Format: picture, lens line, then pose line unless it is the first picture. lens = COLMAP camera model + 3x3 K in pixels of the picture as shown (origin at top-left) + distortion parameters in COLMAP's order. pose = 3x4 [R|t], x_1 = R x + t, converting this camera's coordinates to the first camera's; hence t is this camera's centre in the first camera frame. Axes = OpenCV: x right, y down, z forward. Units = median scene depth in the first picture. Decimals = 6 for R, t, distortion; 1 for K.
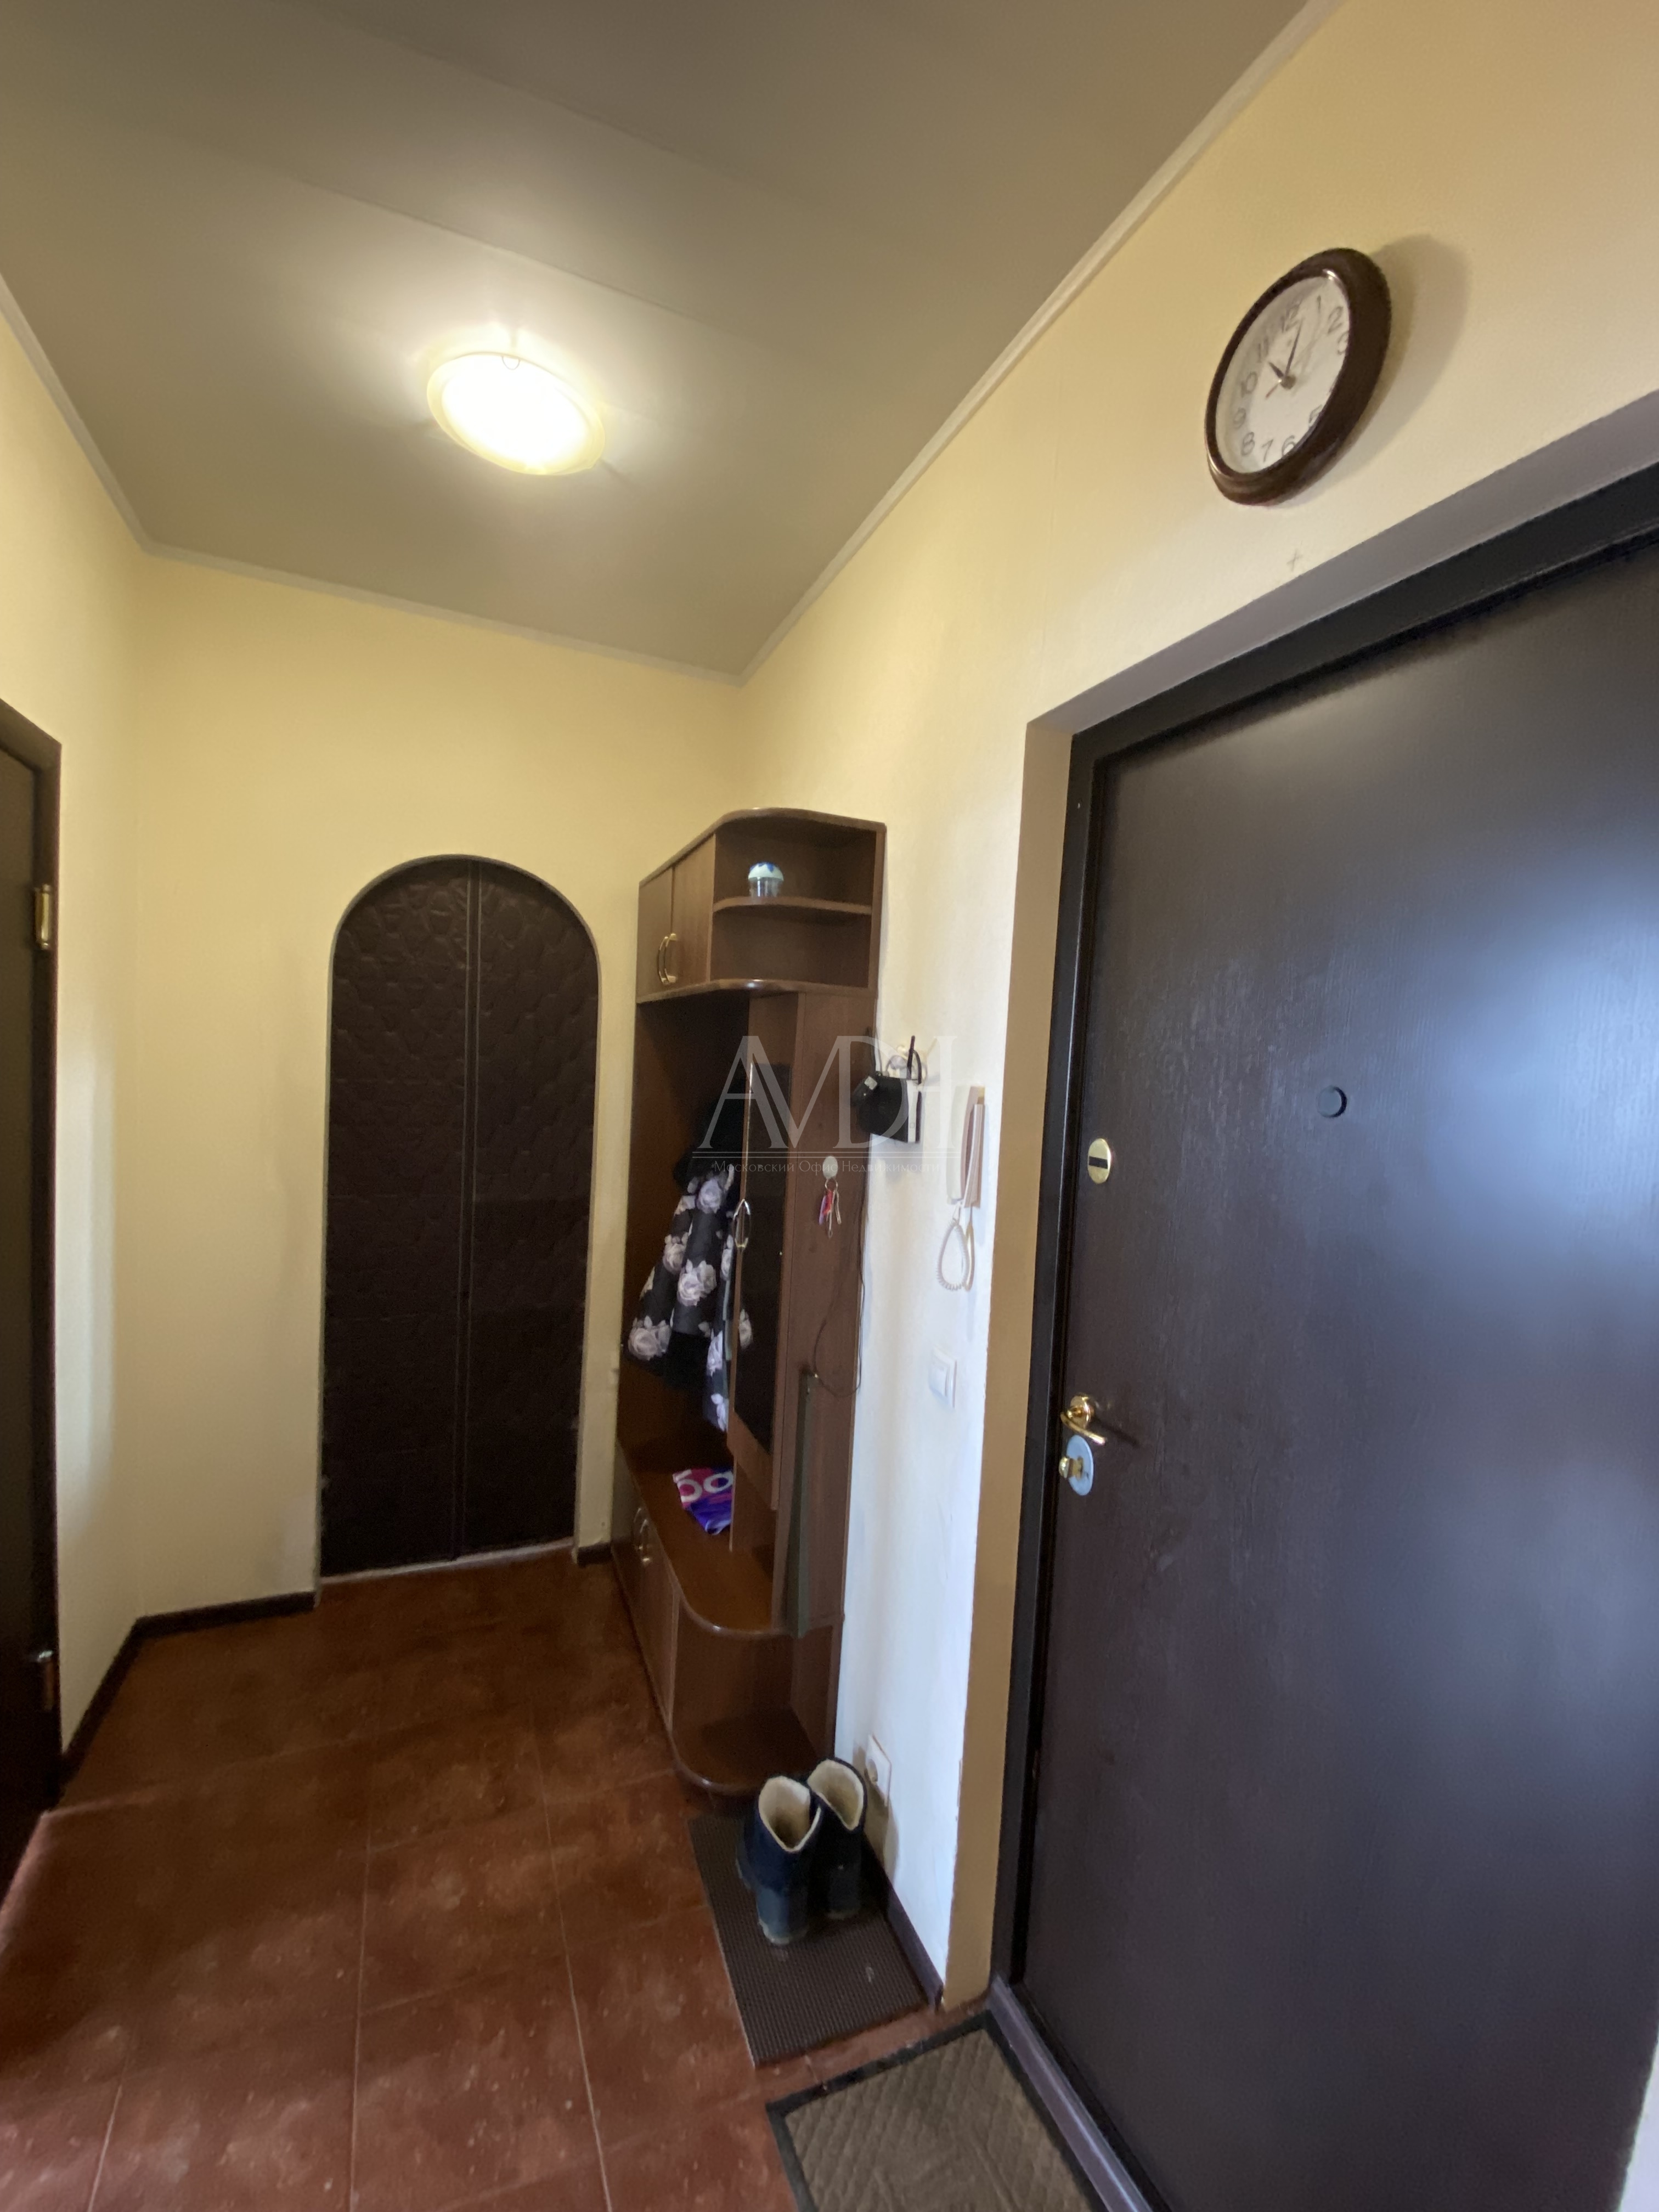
lens RADIAL K [[897.4, 0, 832.4], [0, 897.4, 1102.8], [0, 0, 1]] dist [0.021075, -0.020294]
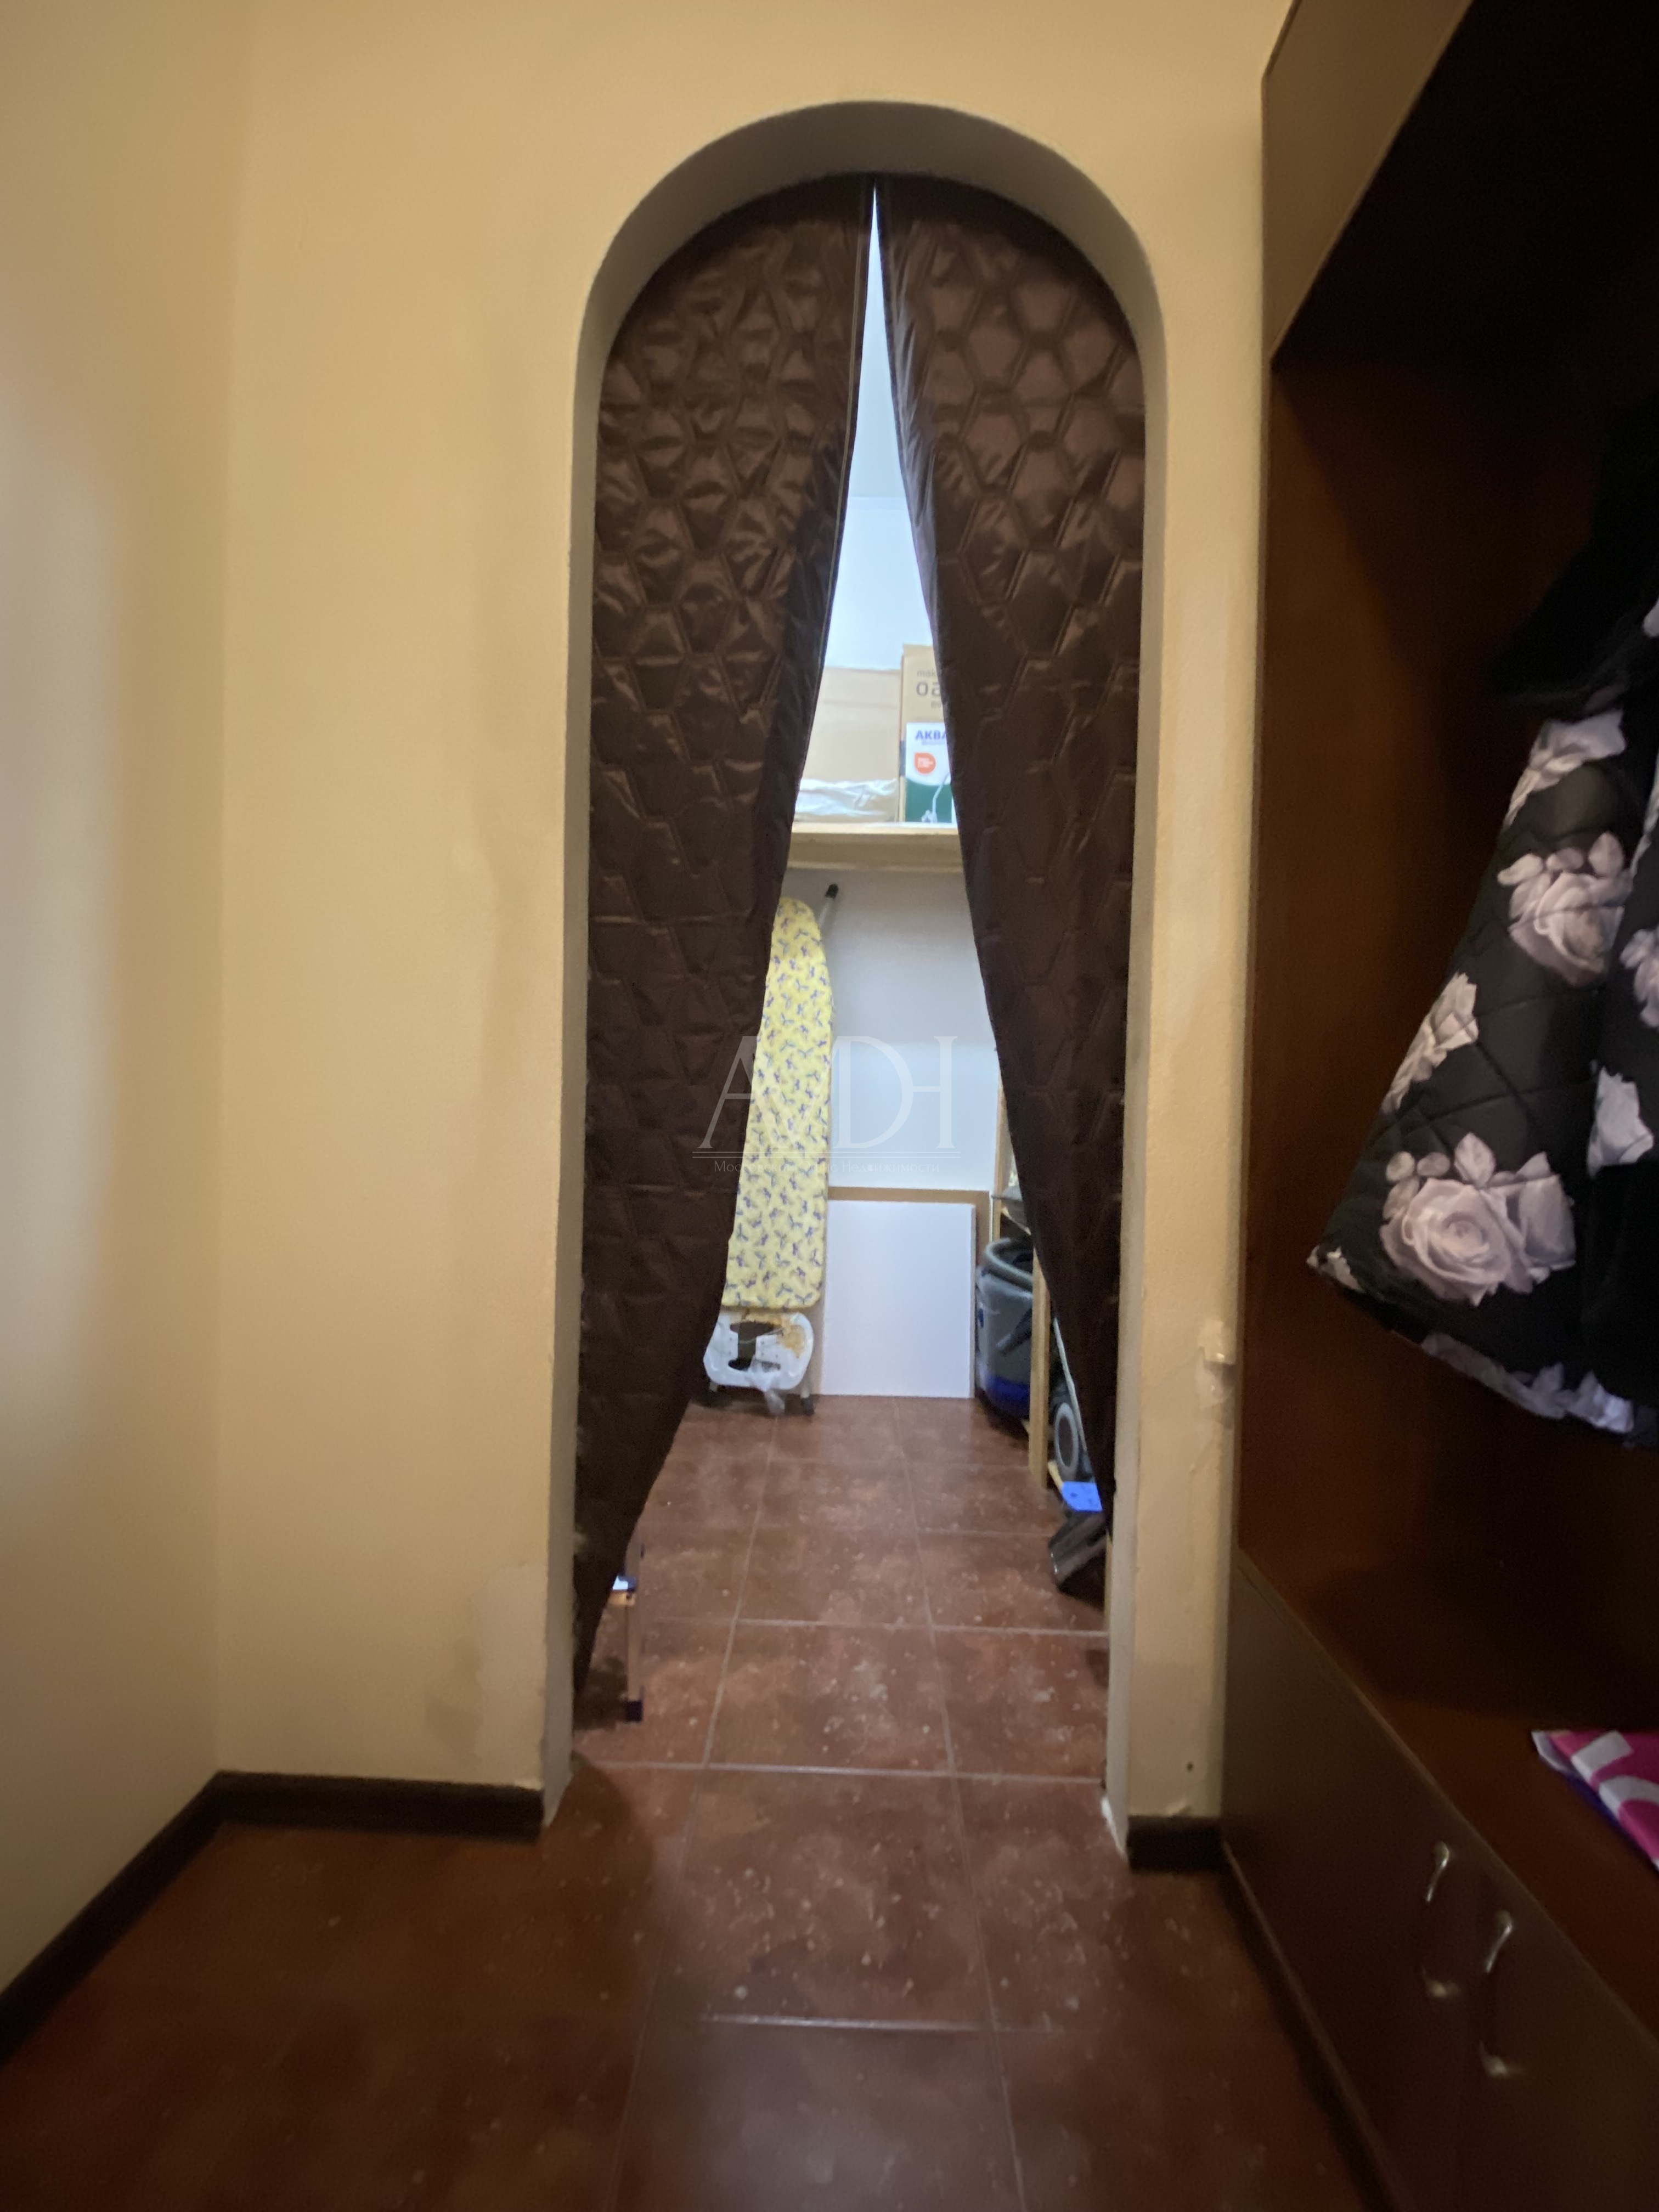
lens RADIAL K [[897.4, 0, 832.4], [0, 897.4, 1102.8], [0, 0, 1]] dist [0.021075, -0.020294]
pose [[0.906135, -0.024947, -0.422253, -0.259407], [0.003172, 0.998632, -0.052194, 0.236613], [0.422977, 0.045955, 0.904974, 0.664541]]
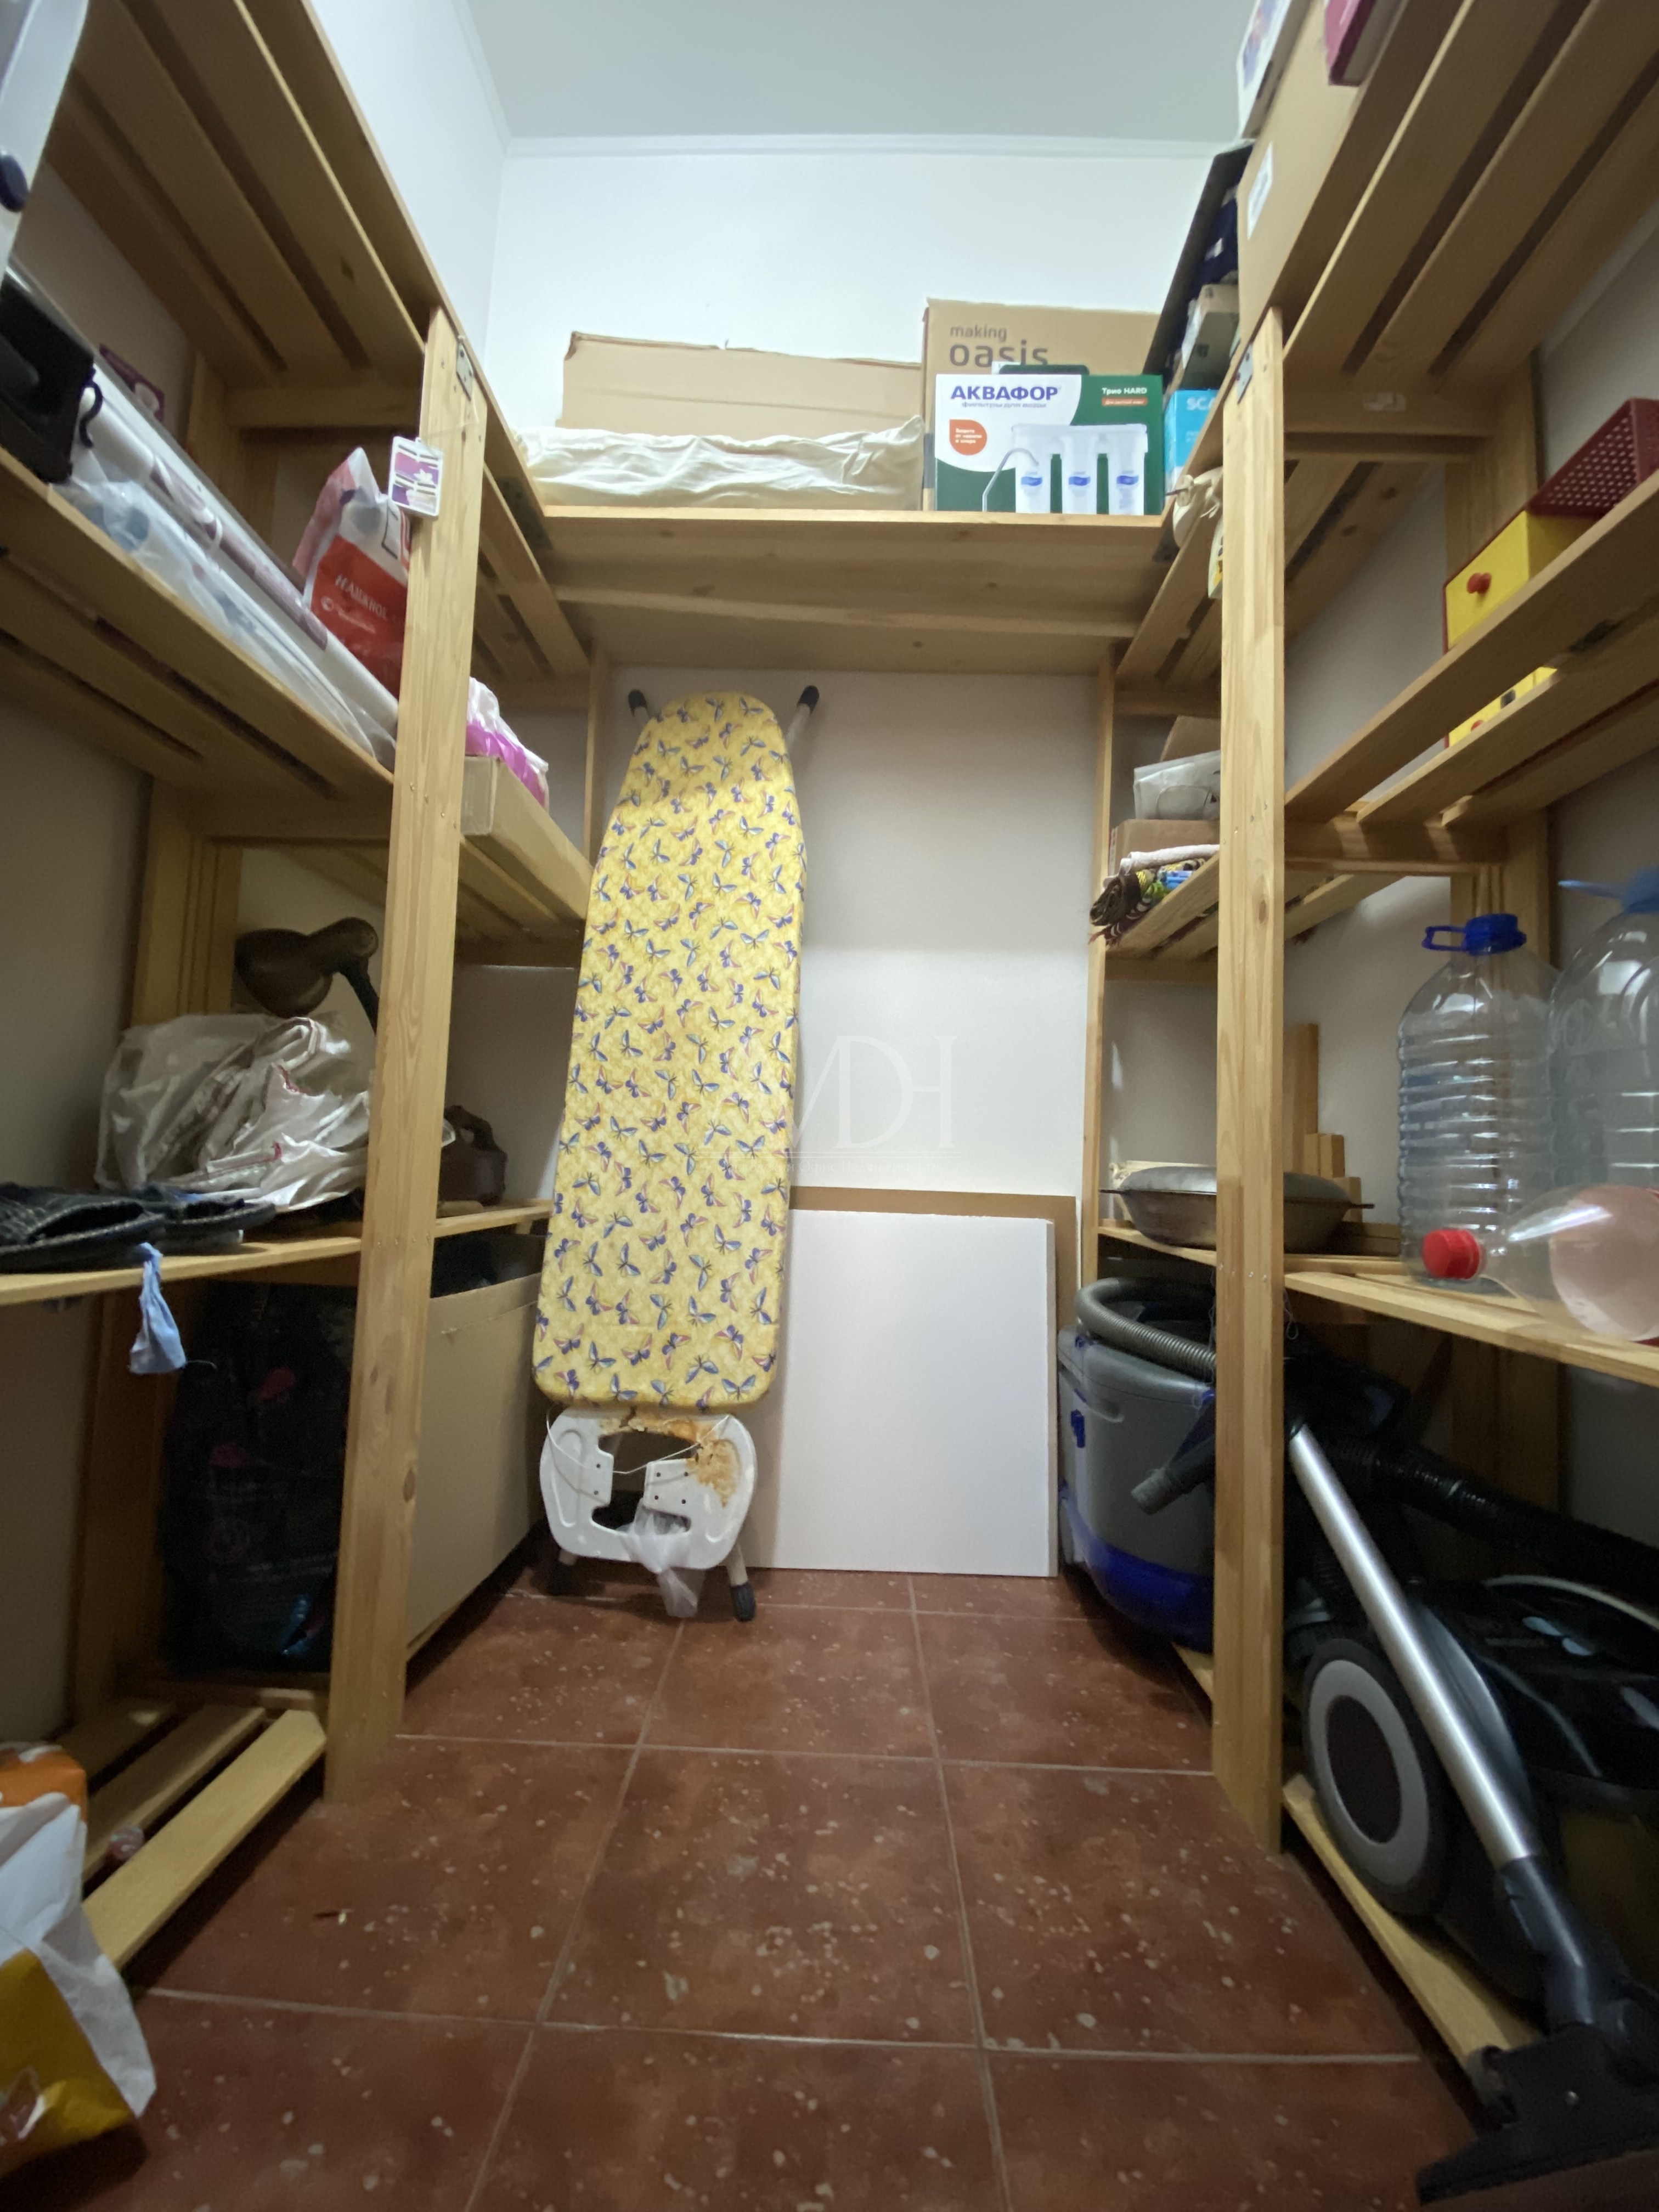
lens RADIAL K [[897.4, 0, 832.4], [0, 897.4, 1102.8], [0, 0, 1]] dist [0.021075, -0.020294]
pose [[0.903479, -0.055246, -0.425058, -0.349495], [-0.006801, 0.989686, -0.143089, 0.275605], [0.428579, 0.132169, 0.893785, 0.886786]]
